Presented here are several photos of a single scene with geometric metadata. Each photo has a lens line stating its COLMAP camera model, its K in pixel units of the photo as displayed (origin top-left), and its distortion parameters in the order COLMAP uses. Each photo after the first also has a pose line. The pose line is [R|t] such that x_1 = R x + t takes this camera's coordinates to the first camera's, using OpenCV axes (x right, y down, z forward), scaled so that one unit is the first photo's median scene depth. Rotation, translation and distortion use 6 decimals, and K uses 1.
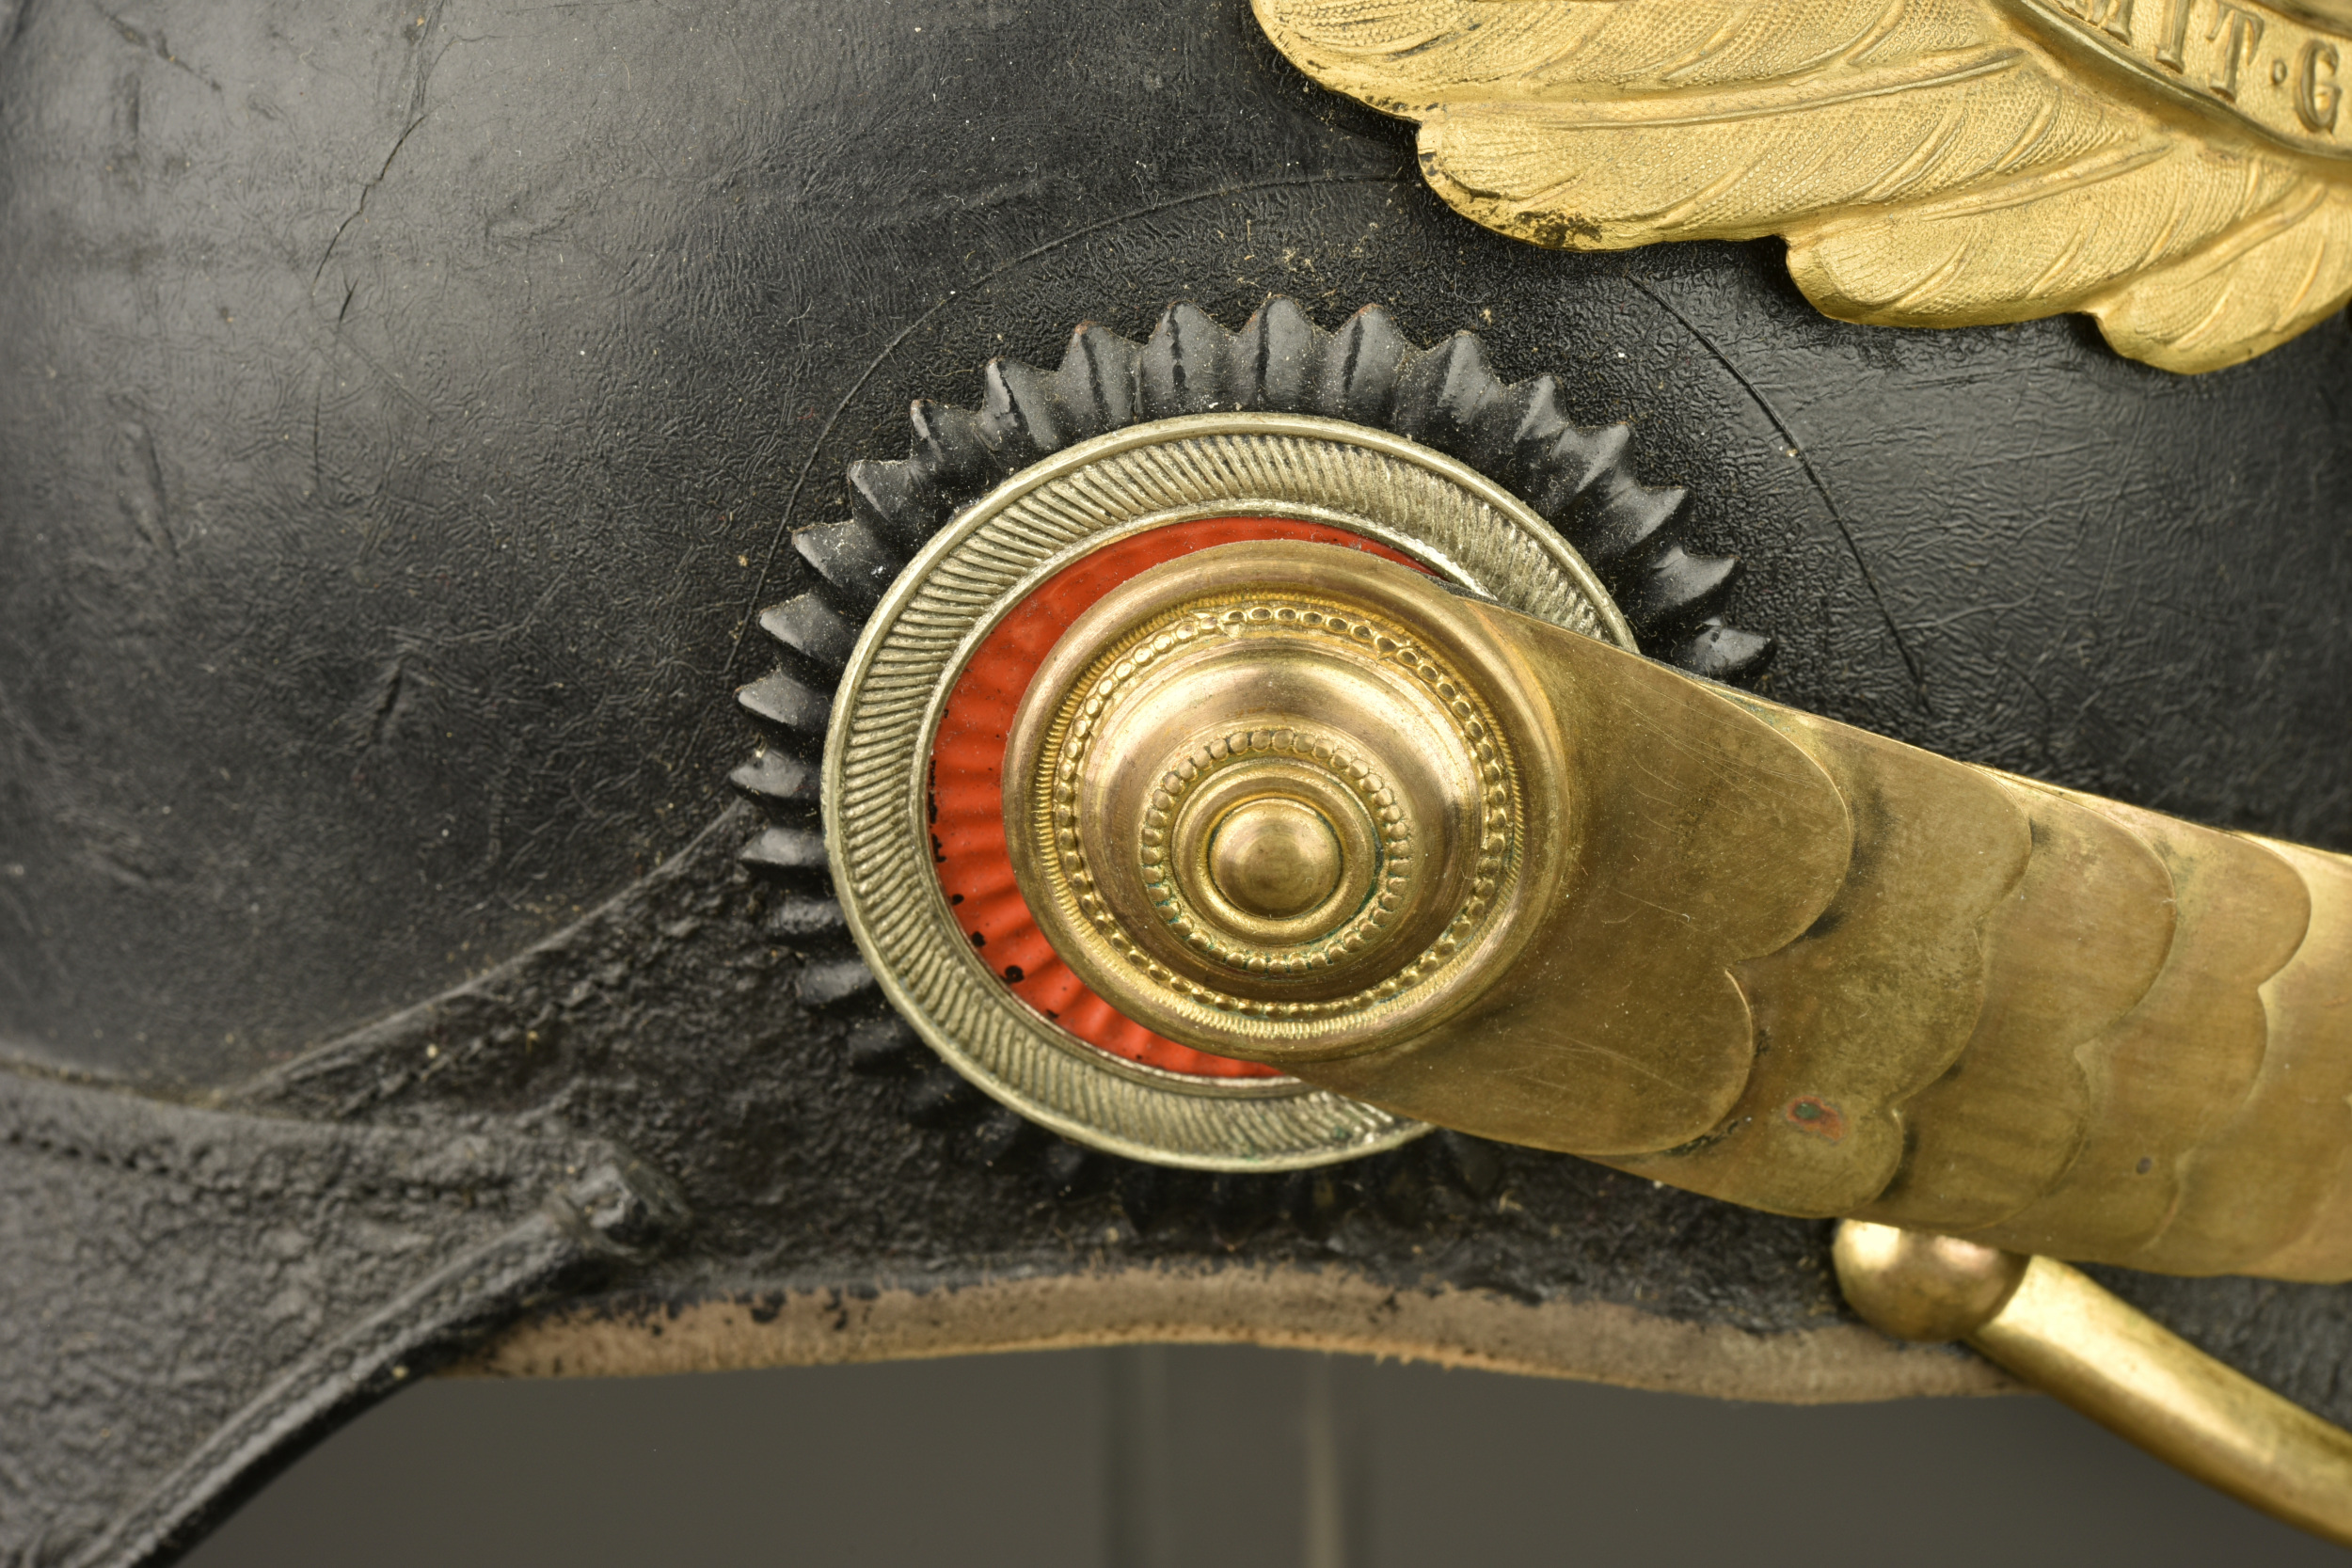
lens RADIAL K [[4114.0, 0, 1171.7], [0, 4114.0, 771.4], [0, 0, 1]] dist [0.008064, 0.000000]
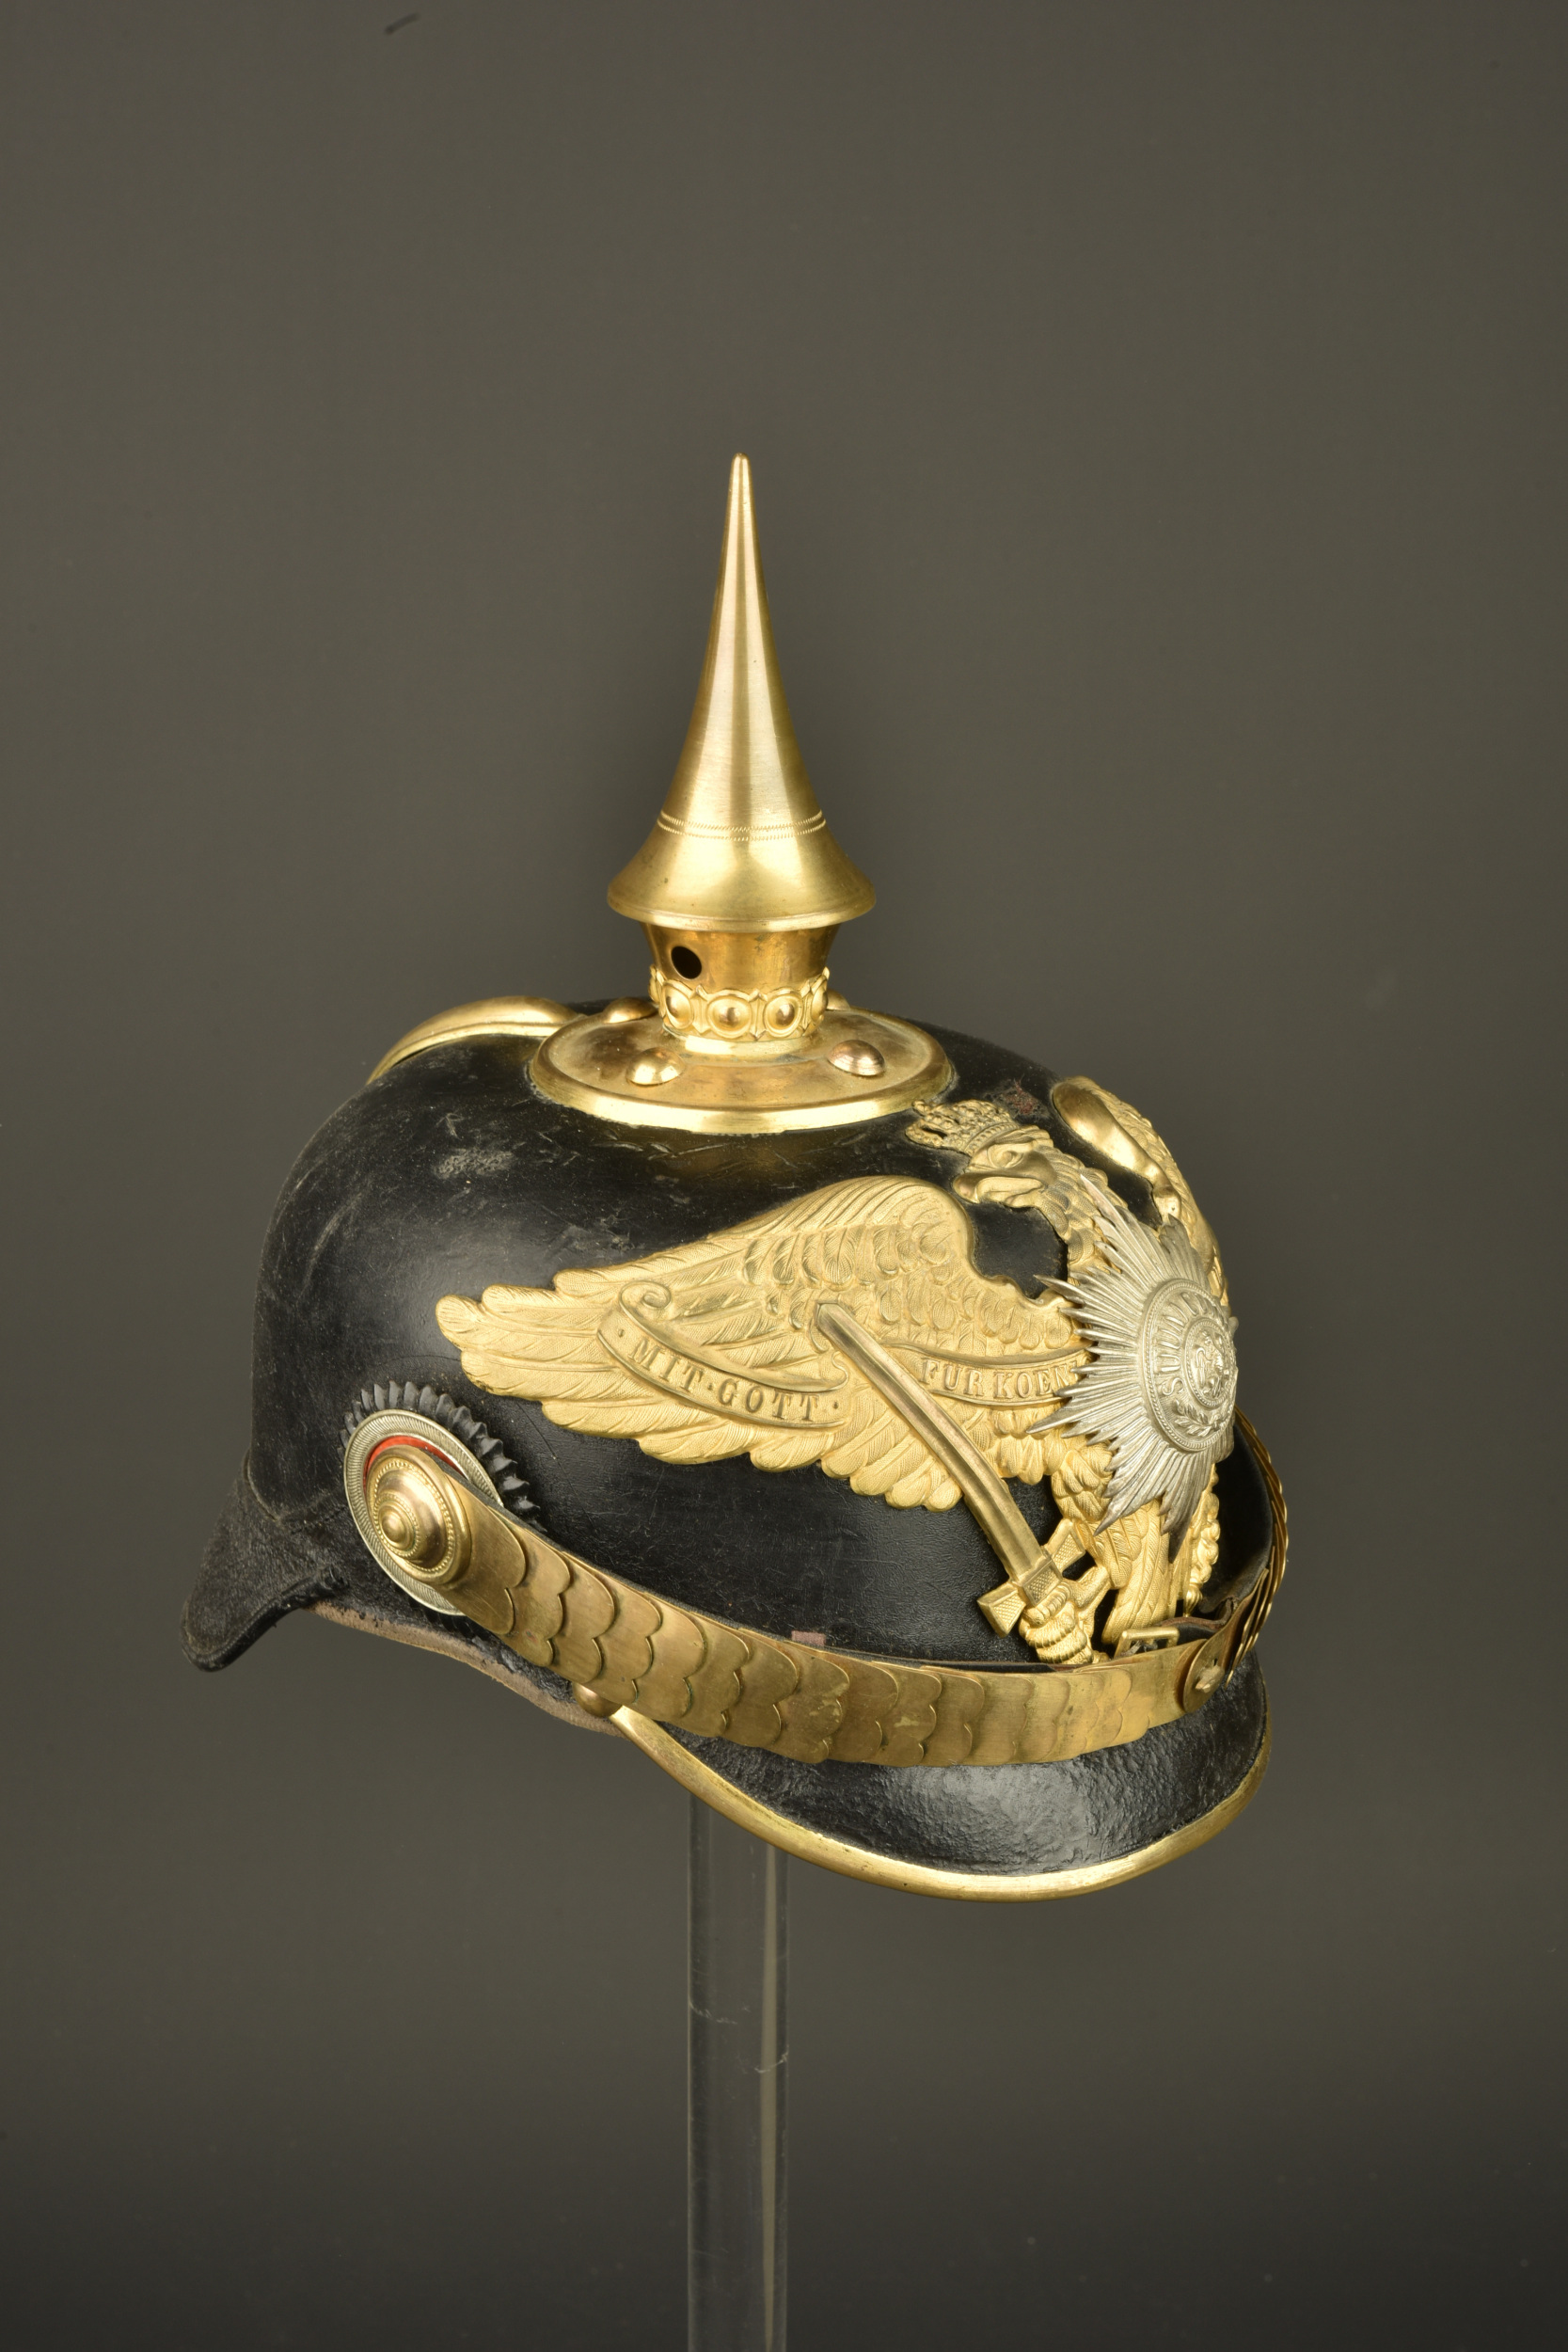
lens RADIAL K [[4114.0, 0, 783.7], [0, 4114.0, 1180.3], [0, 0, 1]] dist [0.008064, 0.000000]
pose [[0.776404, 0.210996, -0.593866, 2.365155], [-0.210552, 0.974991, 0.071137, -0.604482], [0.594024, 0.069809, 0.801413, -1.778415]]
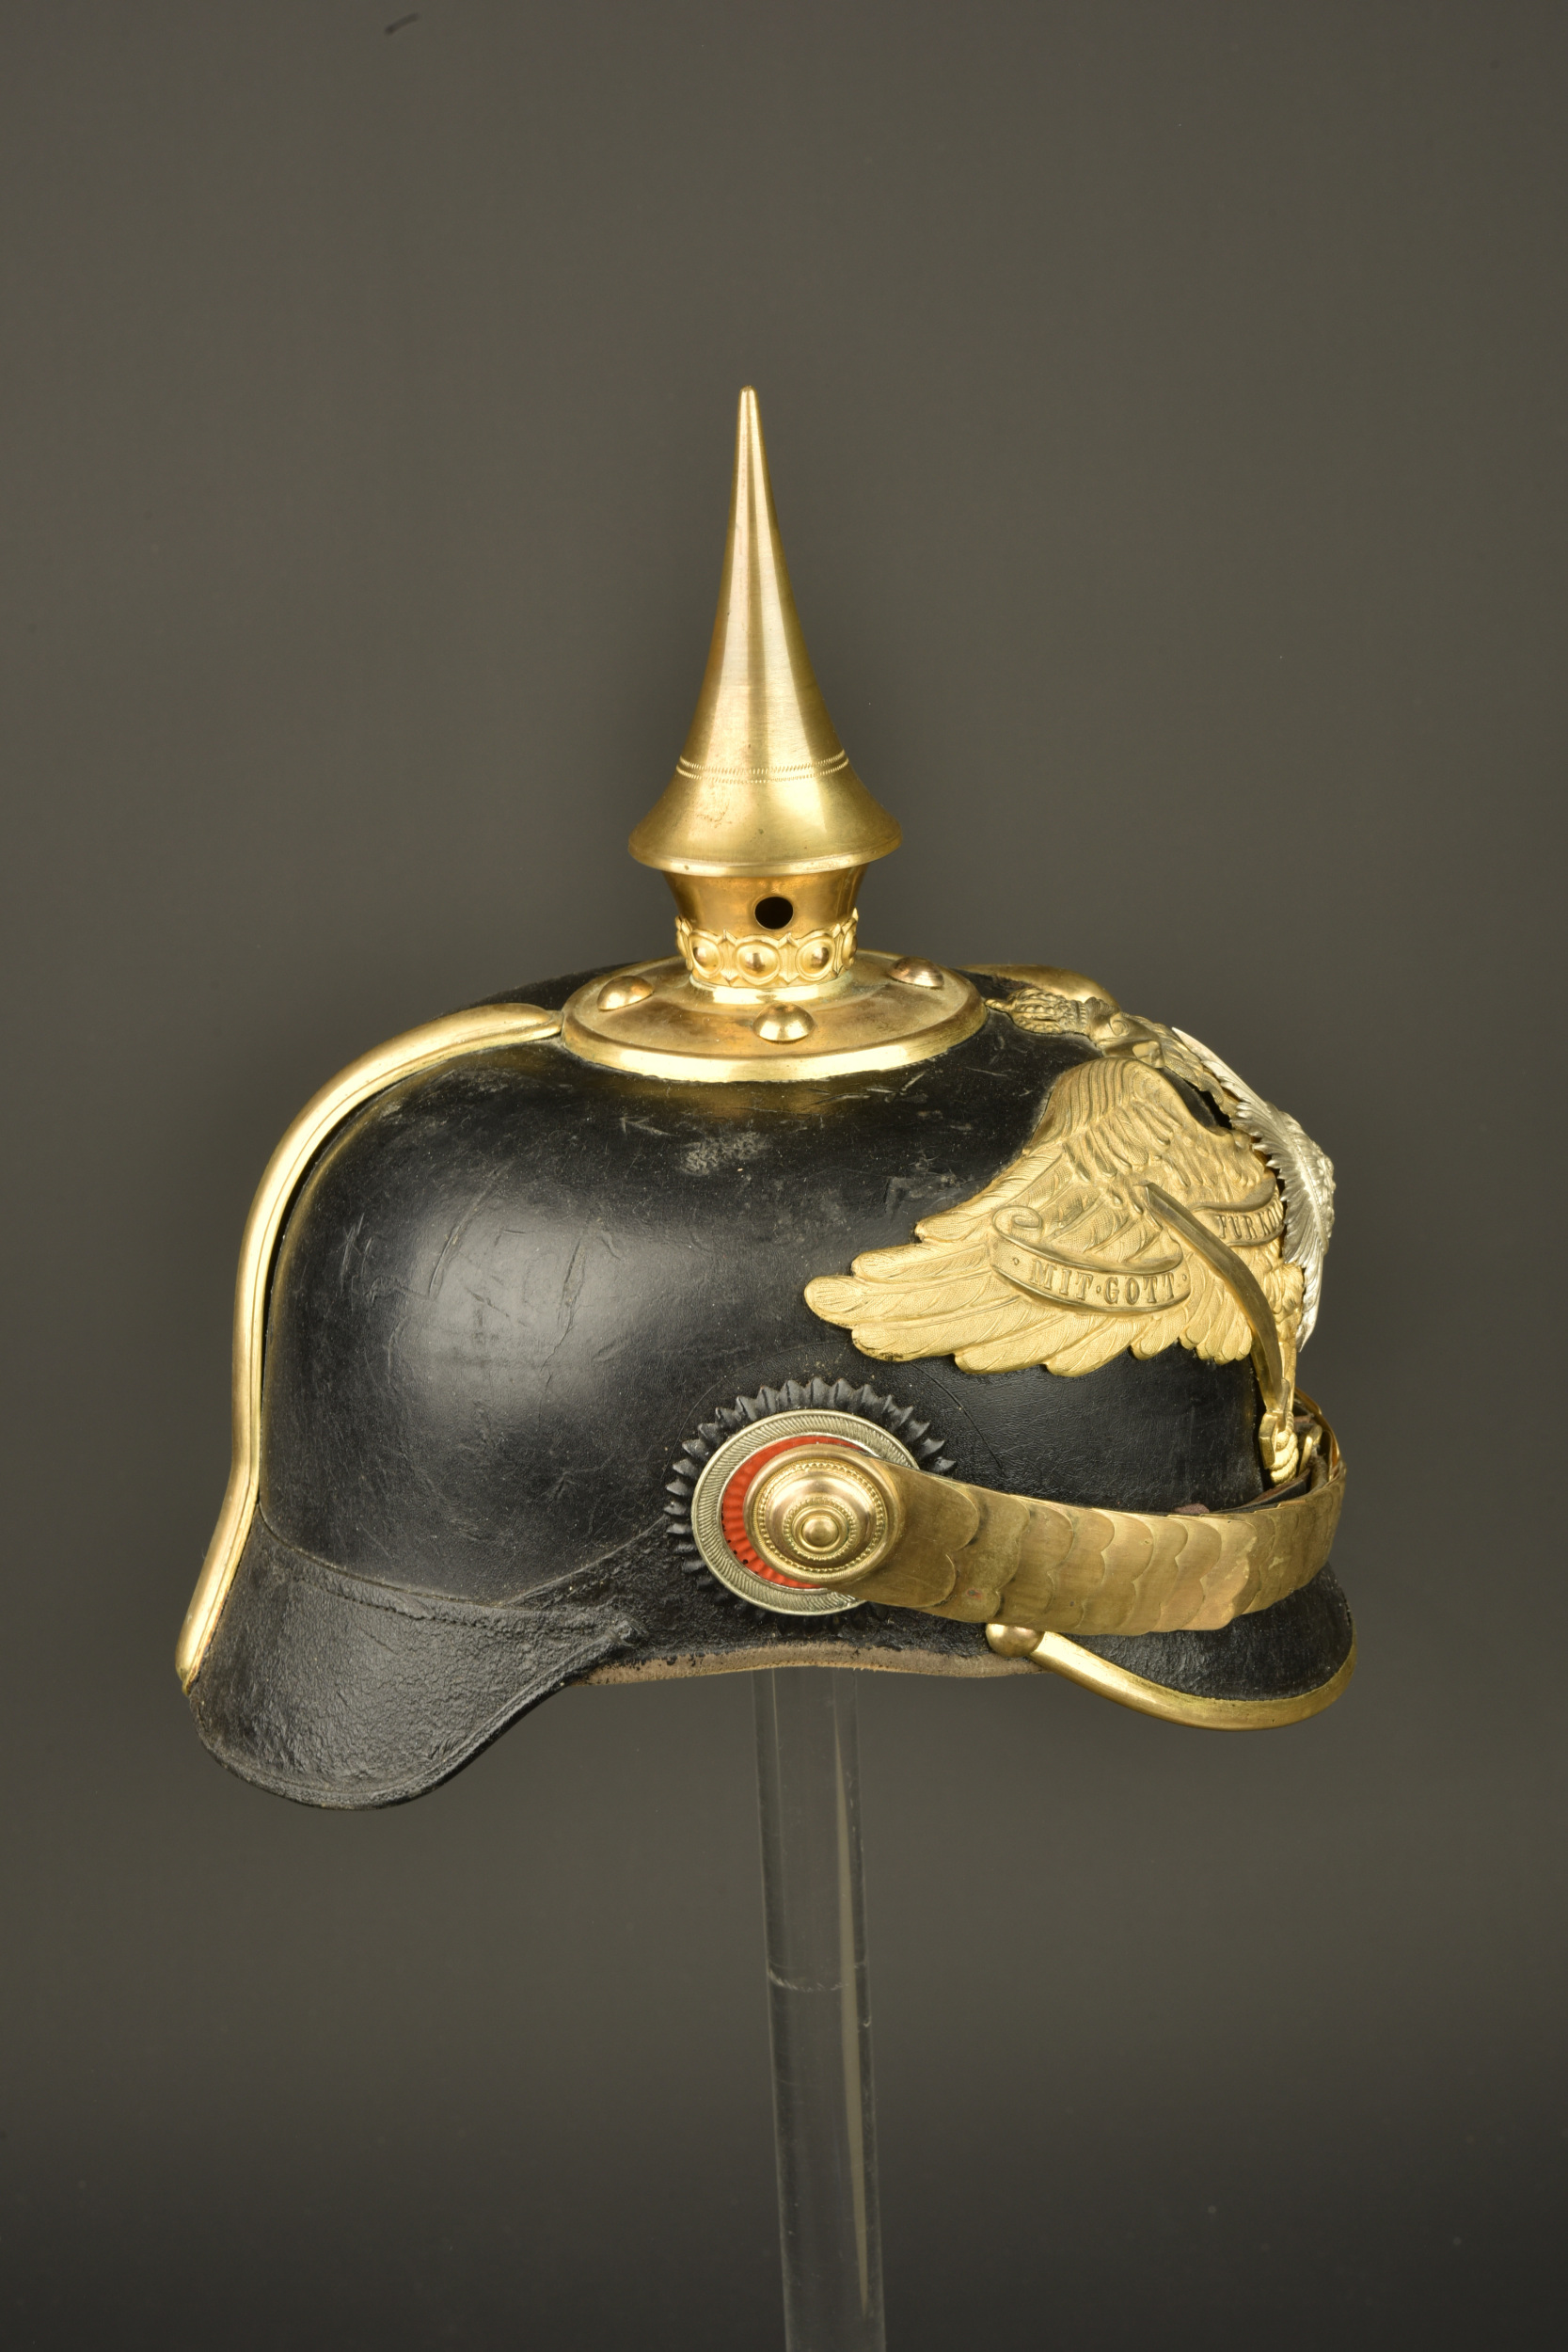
lens RADIAL K [[4114.0, 0, 791.1], [0, 4114.0, 1186.1], [0, 0, 1]] dist [0.008064, 0.000000]
pose [[0.998861, -0.034203, 0.033282, -0.104709], [0.034047, 0.999407, 0.005223, -0.285623], [-0.033441, -0.004084, 0.999432, -2.484794]]
